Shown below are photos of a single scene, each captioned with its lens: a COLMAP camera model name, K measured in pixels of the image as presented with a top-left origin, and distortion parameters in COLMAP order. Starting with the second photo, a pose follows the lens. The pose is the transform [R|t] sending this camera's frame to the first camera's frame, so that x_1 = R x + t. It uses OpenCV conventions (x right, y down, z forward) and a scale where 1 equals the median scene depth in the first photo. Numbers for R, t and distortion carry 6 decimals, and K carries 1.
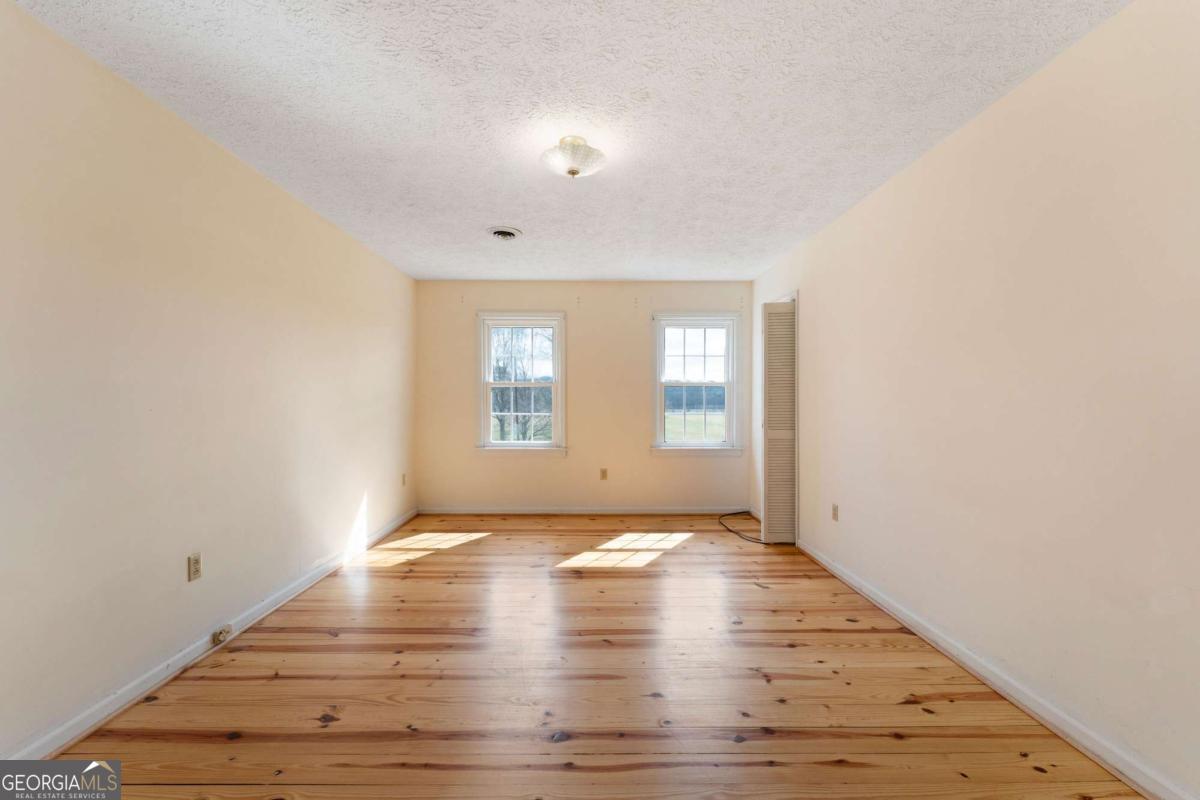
lens RADIAL K [[483.0, 0, 600.3], [0, 483.0, 401.3], [0, 0, 1]] dist [0.000912, -0.000814]
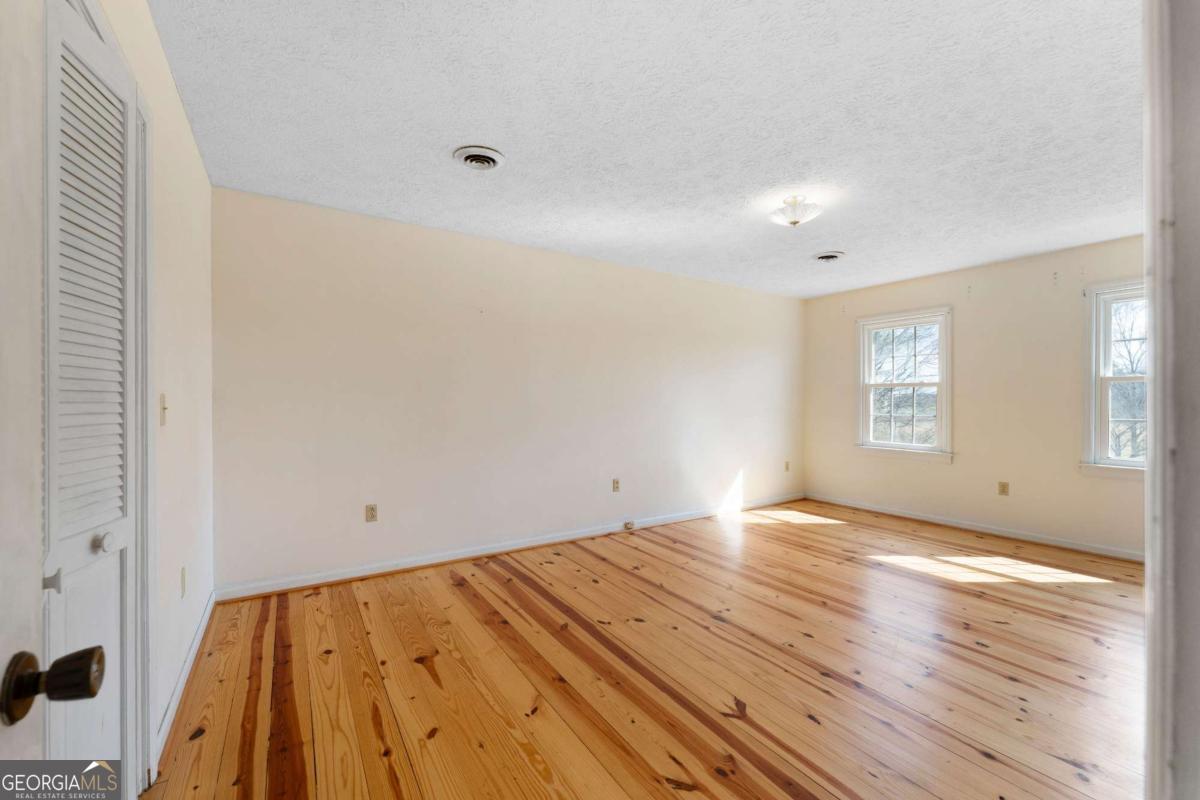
lens RADIAL K [[483.0, 0, 601.2], [0, 483.0, 390.7], [0, 0, 1]] dist [0.000912, -0.000814]
pose [[0.538328, -0.018341, -0.842536, 0.709129], [-0.003124, 0.999713, -0.023759, 0.002503], [0.842729, 0.015422, 0.538116, -0.110562]]
